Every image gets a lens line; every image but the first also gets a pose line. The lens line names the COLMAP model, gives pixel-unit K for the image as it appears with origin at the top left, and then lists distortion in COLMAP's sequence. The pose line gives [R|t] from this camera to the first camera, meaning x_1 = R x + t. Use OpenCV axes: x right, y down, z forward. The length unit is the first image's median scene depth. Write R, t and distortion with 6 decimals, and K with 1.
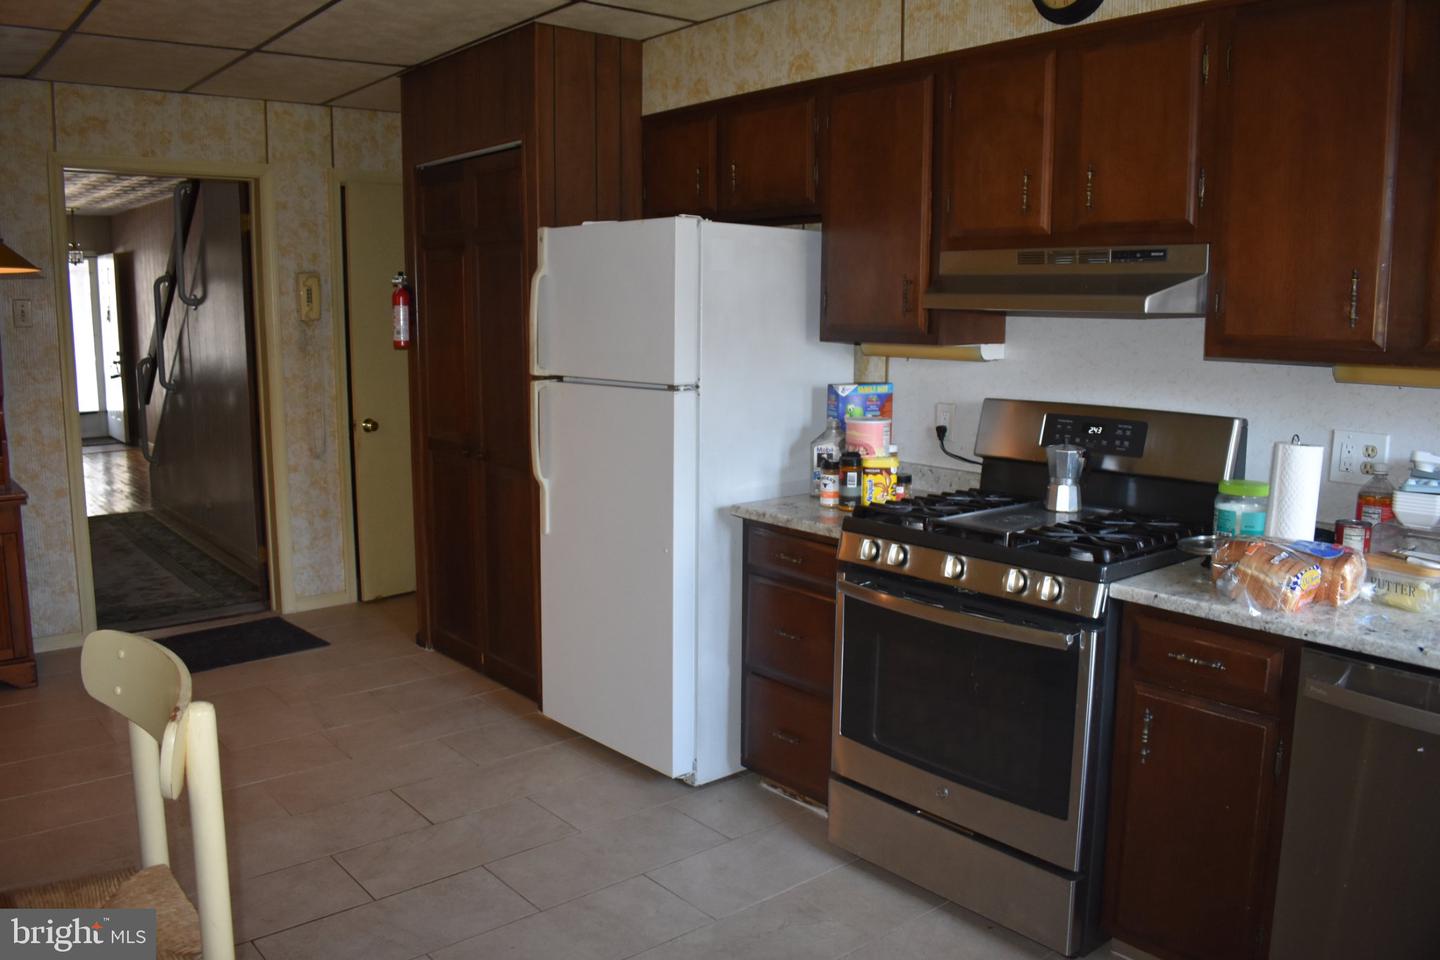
lens RADIAL K [[1132.7, 0, 717.5], [0, 1132.7, 478.7], [0, 0, 1]] dist [-0.096694, 0.018943]
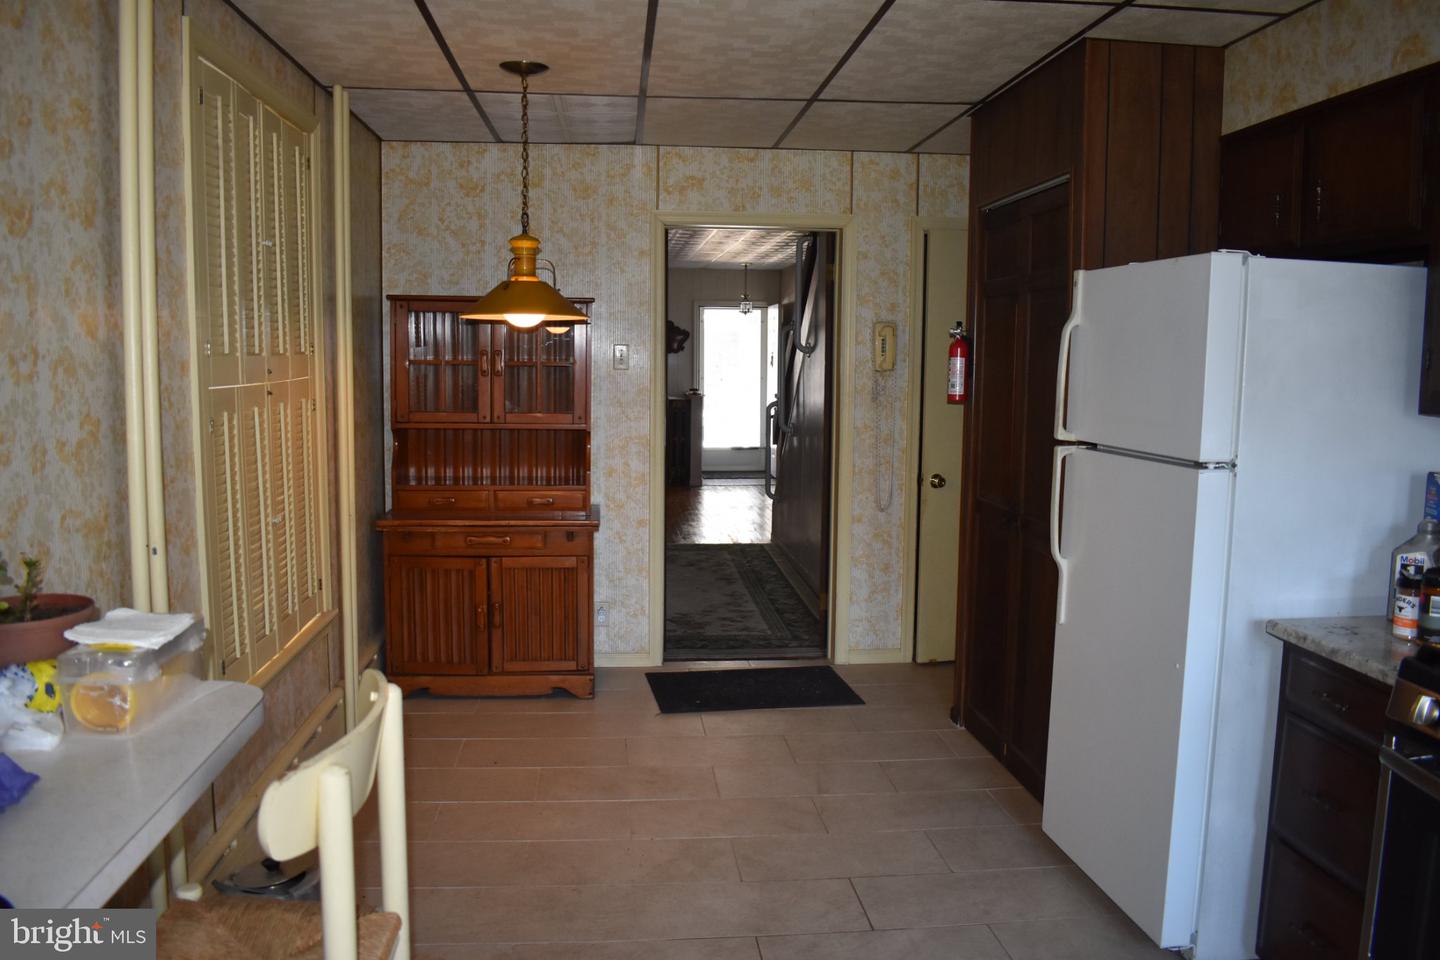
lens RADIAL K [[1132.7, 0, 718.0], [0, 1132.7, 474.3], [0, 0, 1]] dist [-0.096694, 0.018943]
pose [[0.829251, 0.064147, -0.555184, 0.113475], [-0.091493, 0.995571, -0.021628, -0.024936], [0.551337, 0.068731, 0.831447, 0.155182]]
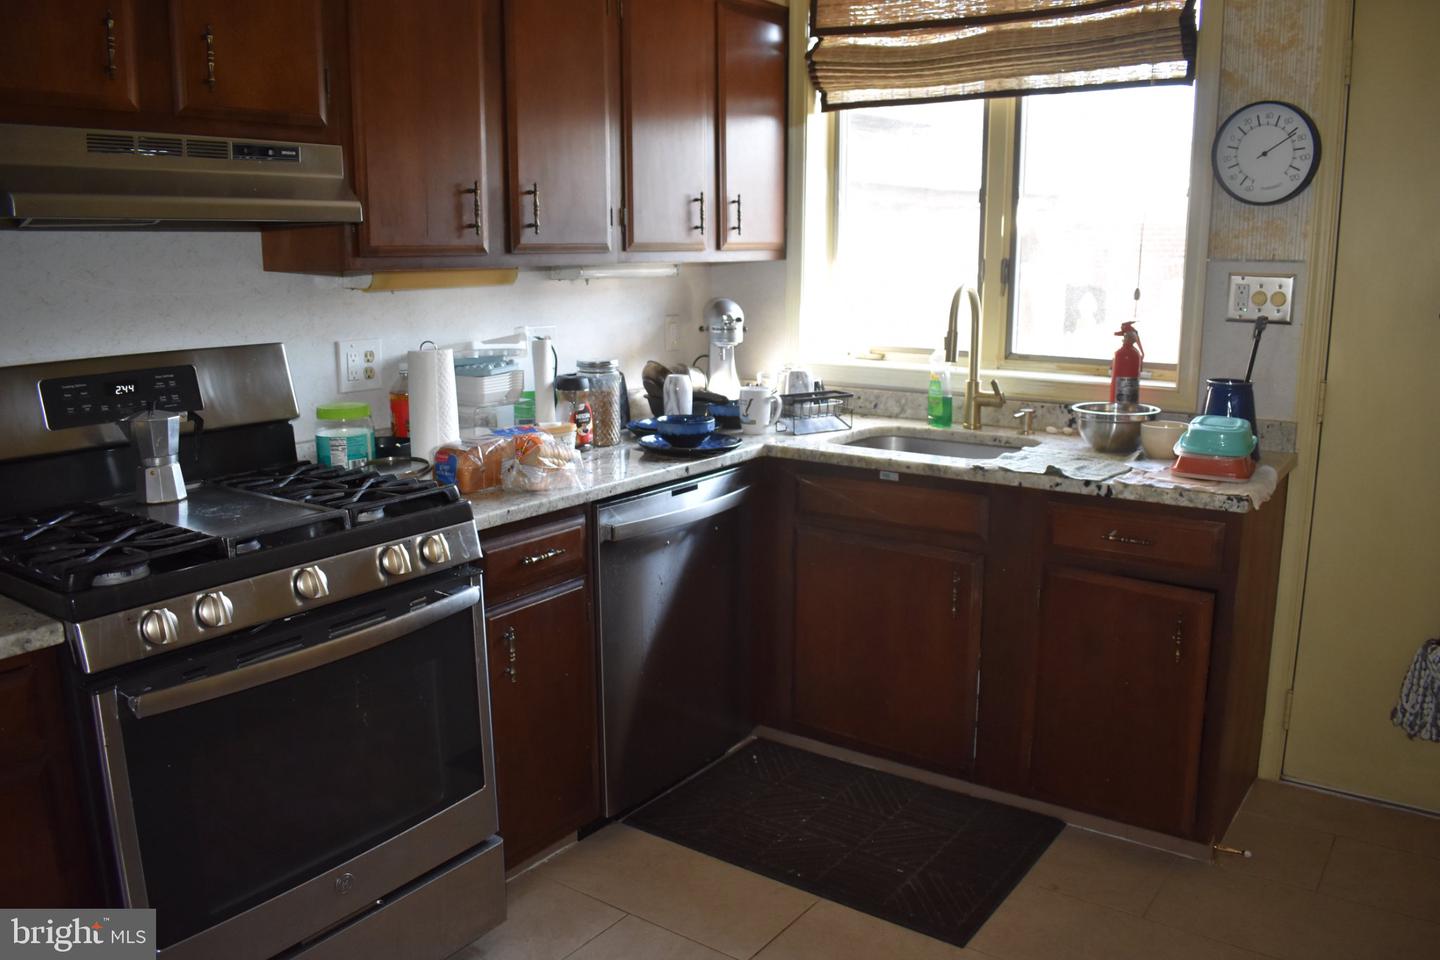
lens RADIAL K [[1132.7, 0, 727.5], [0, 1132.7, 486.6], [0, 0, 1]] dist [-0.096694, 0.018943]
pose [[-0.255972, -0.204134, 0.944885, -0.415364], [0.144377, 0.958413, 0.246169, -0.093231], [-0.955842, 0.199432, -0.215854, 0.718755]]
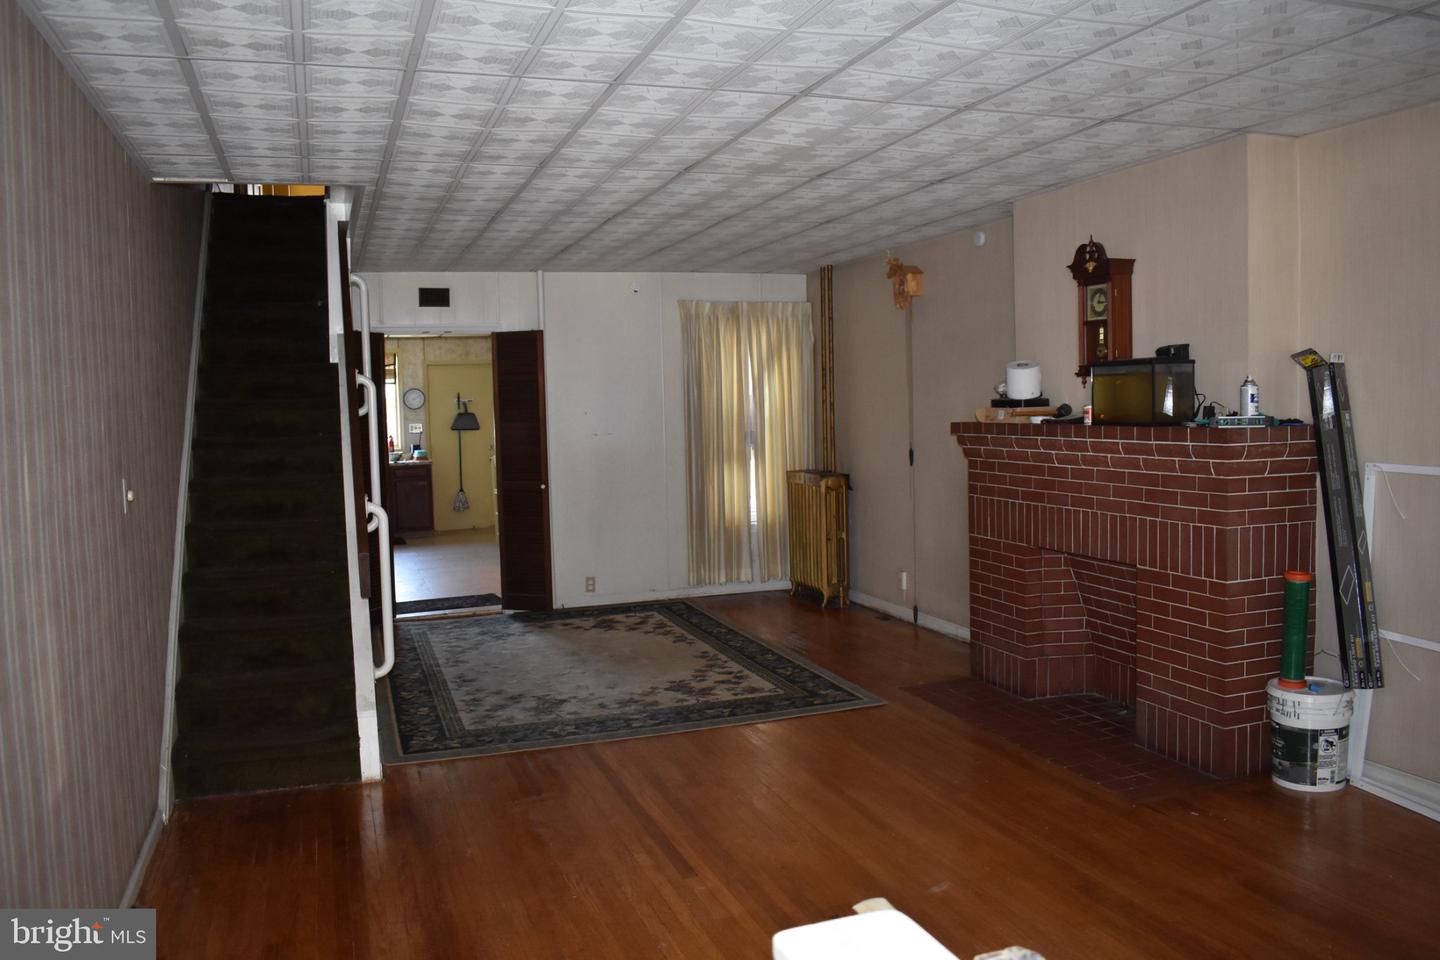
lens RADIAL K [[1132.7, 0, 721.5], [0, 1132.7, 481.5], [0, 0, 1]] dist [-0.096694, 0.018943]
pose [[-0.939303, 0.001941, 0.343083, -2.096948], [0.079777, 0.973810, 0.212907, -0.545177], [-0.333684, 0.227354, -0.914858, 3.457486]]
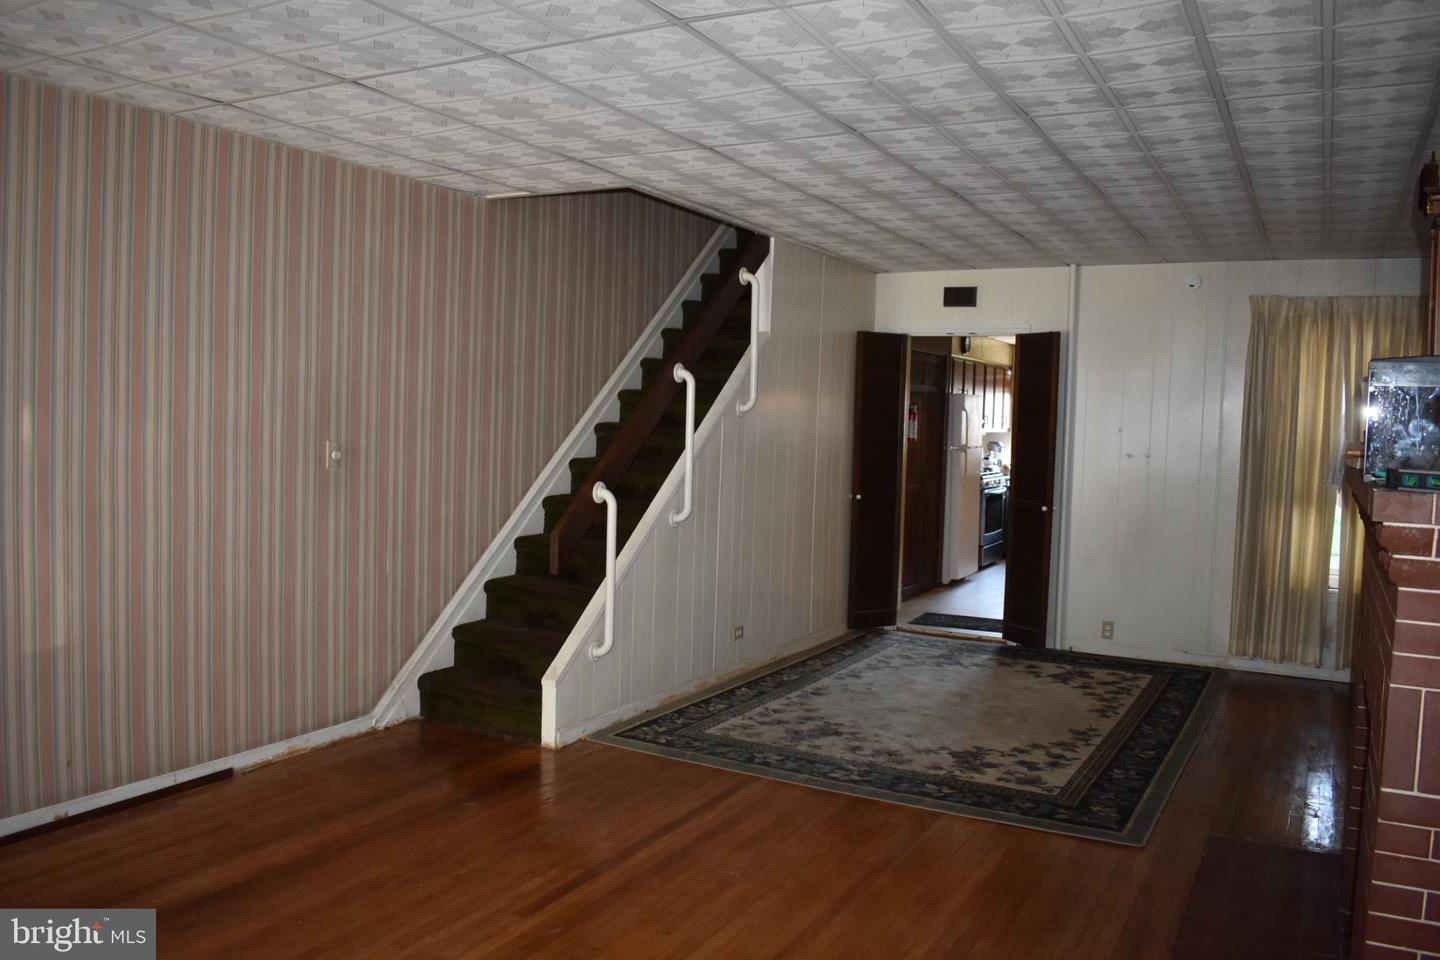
lens RADIAL K [[1132.7, 0, 722.4], [0, 1132.7, 475.3], [0, 0, 1]] dist [-0.096694, 0.018943]
pose [[-0.370629, -0.061106, 0.926769, -2.627643], [0.112059, 0.987602, 0.109931, -0.419439], [-0.921996, 0.144596, -0.359187, 2.721159]]
